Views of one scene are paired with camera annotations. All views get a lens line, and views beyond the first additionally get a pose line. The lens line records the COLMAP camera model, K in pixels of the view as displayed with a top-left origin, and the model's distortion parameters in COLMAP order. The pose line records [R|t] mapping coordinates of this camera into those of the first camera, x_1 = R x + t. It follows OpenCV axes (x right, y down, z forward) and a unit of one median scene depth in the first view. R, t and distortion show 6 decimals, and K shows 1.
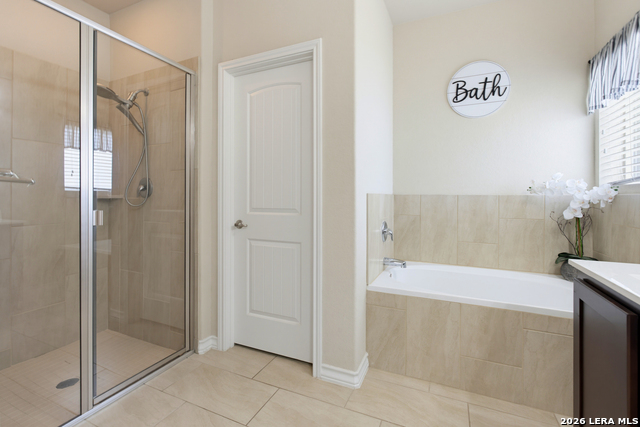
lens RADIAL K [[290.3, 0, 321.4], [0, 290.3, 194.7], [0, 0, 1]] dist [-0.004024, -0.000539]
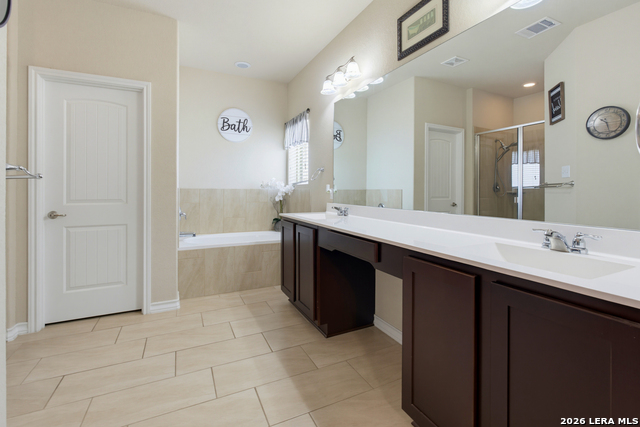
lens RADIAL K [[290.3, 0, 321.4], [0, 290.3, 194.7], [0, 0, 1]] dist [-0.004024, -0.000539]
pose [[0.642034, -0.013540, 0.766556, -0.480159], [-0.004302, 0.999765, 0.021262, -0.003718], [-0.766664, -0.016948, 0.641825, -0.512773]]
